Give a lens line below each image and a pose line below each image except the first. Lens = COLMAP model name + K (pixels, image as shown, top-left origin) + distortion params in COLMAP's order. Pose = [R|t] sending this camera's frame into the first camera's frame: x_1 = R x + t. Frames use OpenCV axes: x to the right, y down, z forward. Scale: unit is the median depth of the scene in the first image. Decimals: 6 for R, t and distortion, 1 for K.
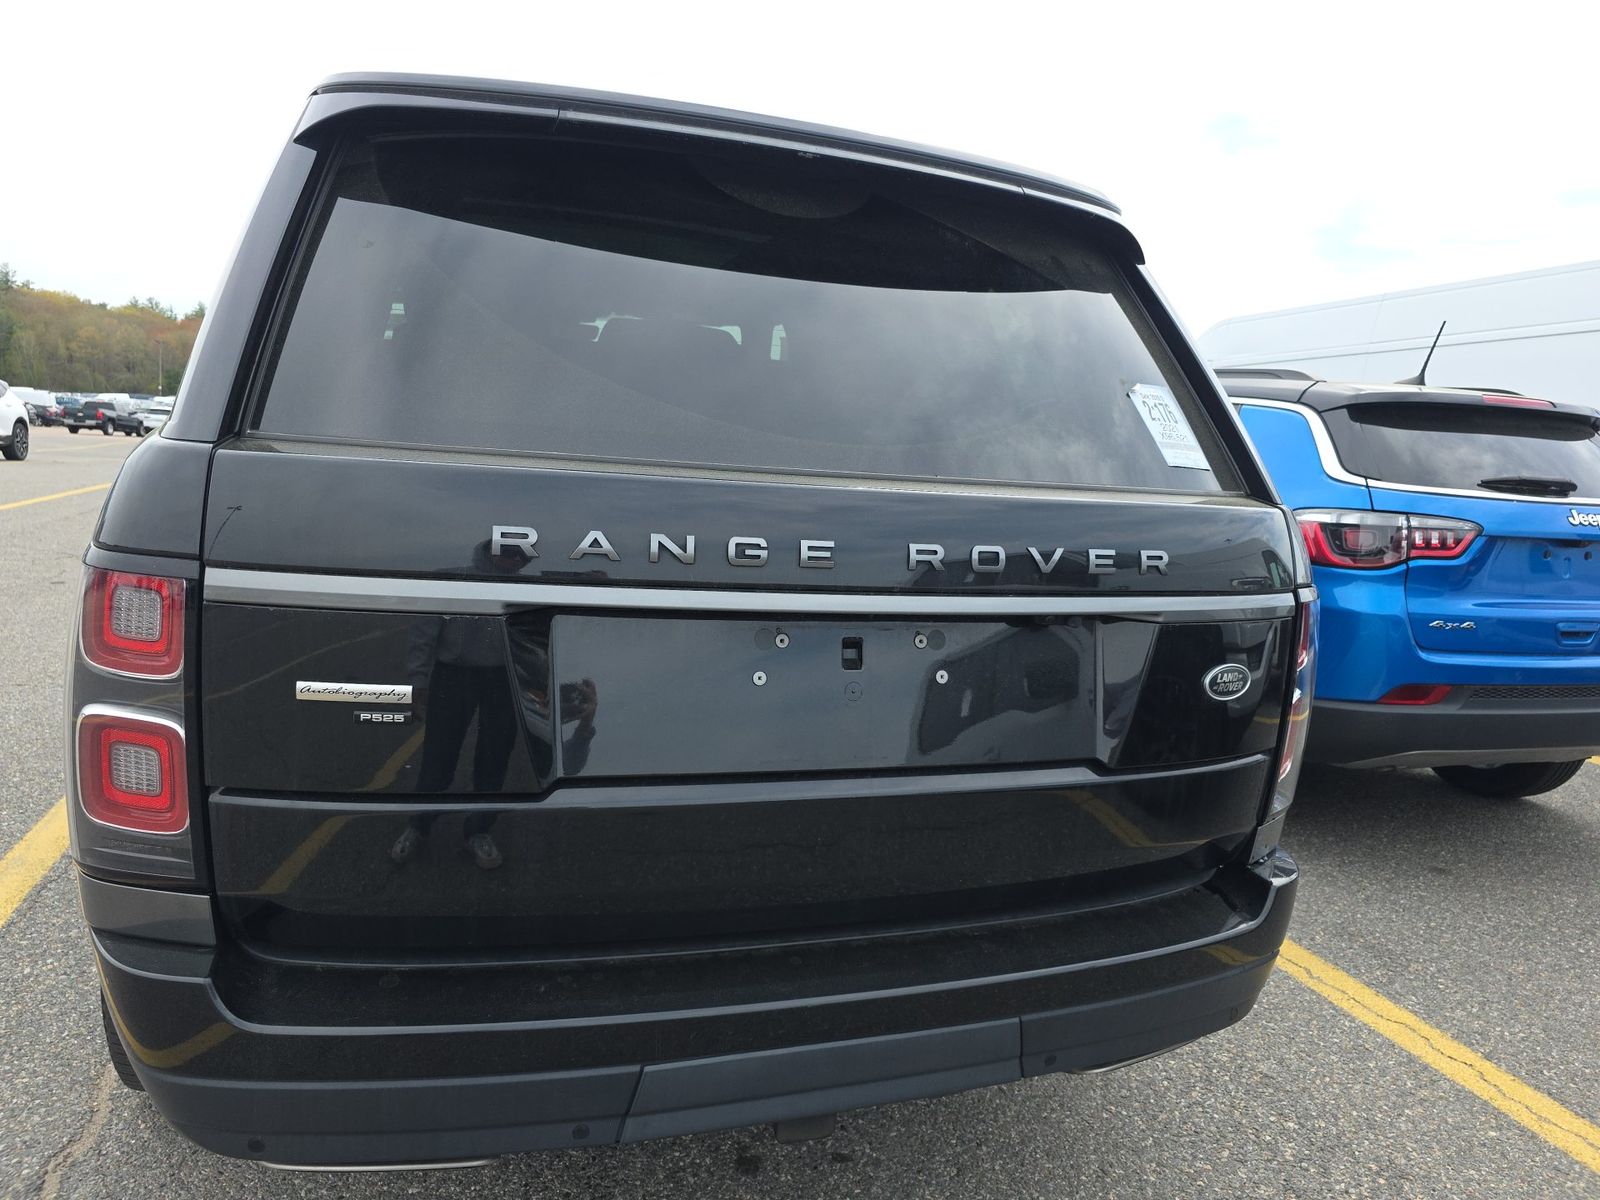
lens RADIAL K [[1050.1, 0, 768.7], [0, 1050.1, 566.6], [0, 0, 1]] dist [0.038903, -0.027109]
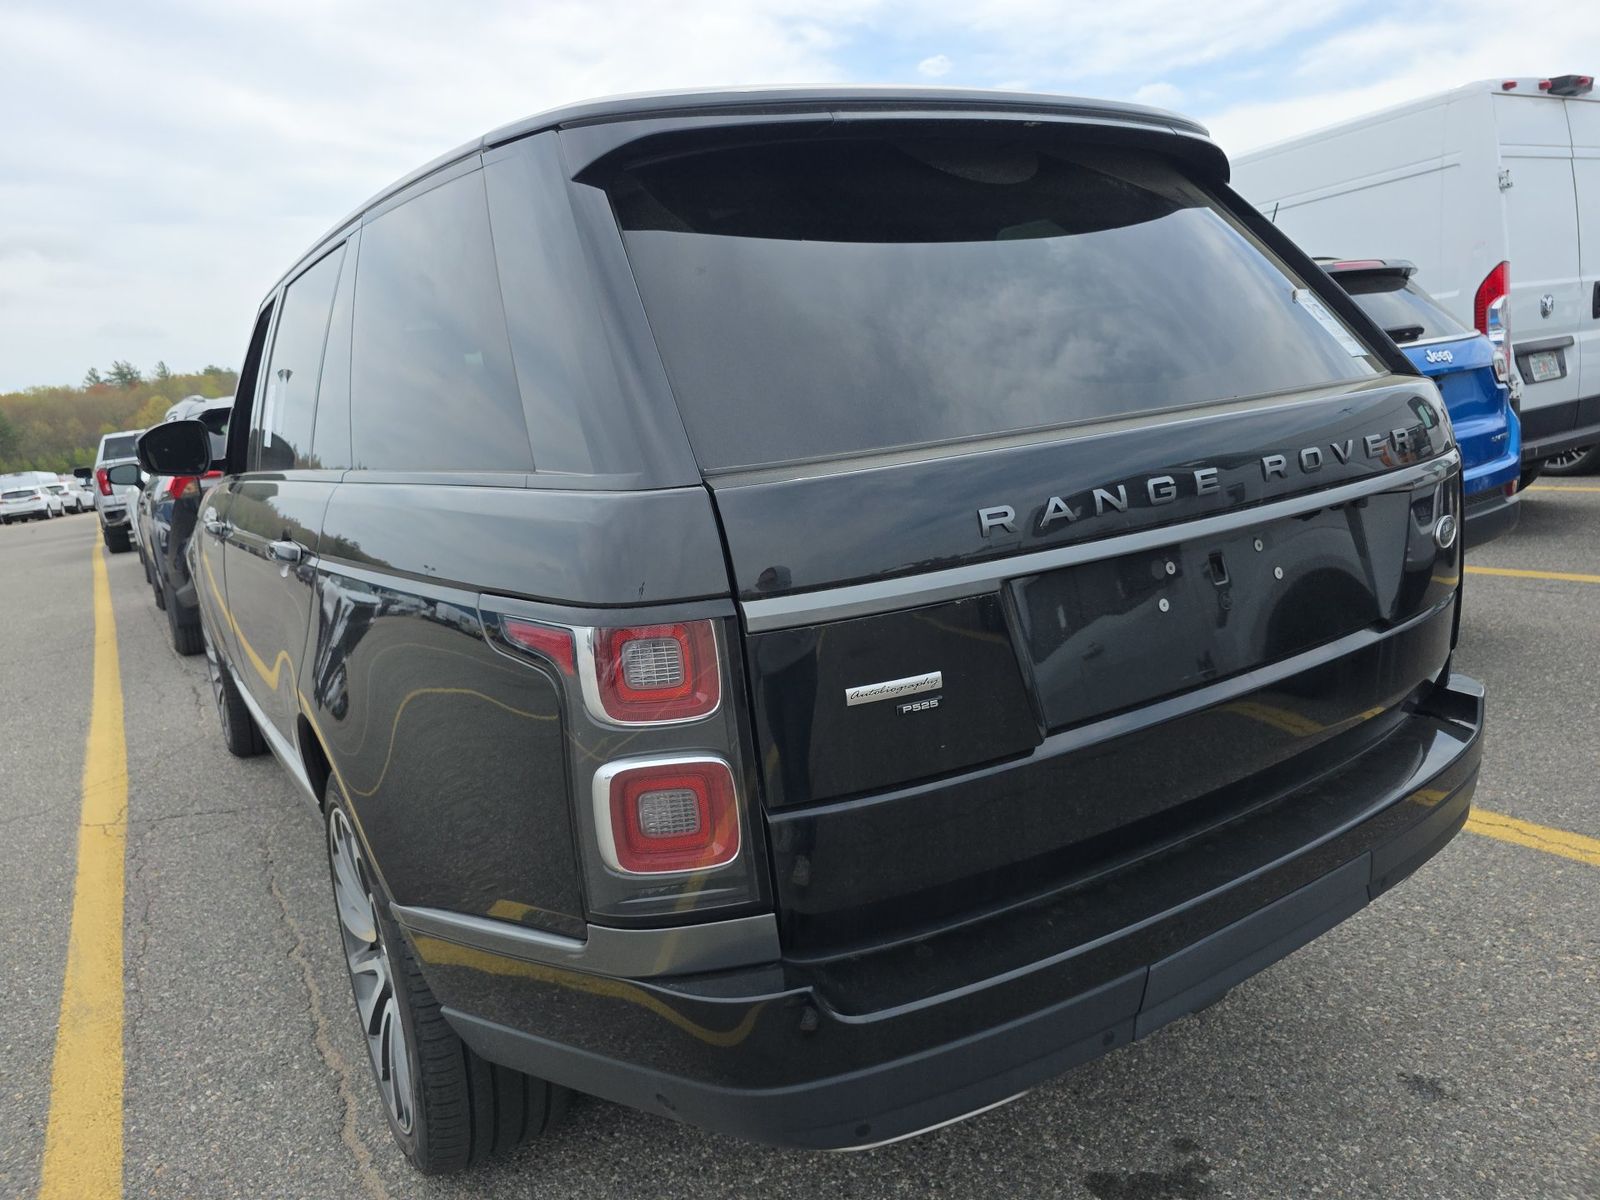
lens RADIAL K [[1050.1, 0, 768.7], [0, 1050.1, 566.6], [0, 0, 1]] dist [0.038903, -0.027109]
pose [[0.962896, -0.202904, 0.177936, -0.584991], [0.197241, 0.979122, 0.049147, -0.066629], [-0.184193, -0.012227, 0.982814, -0.009308]]
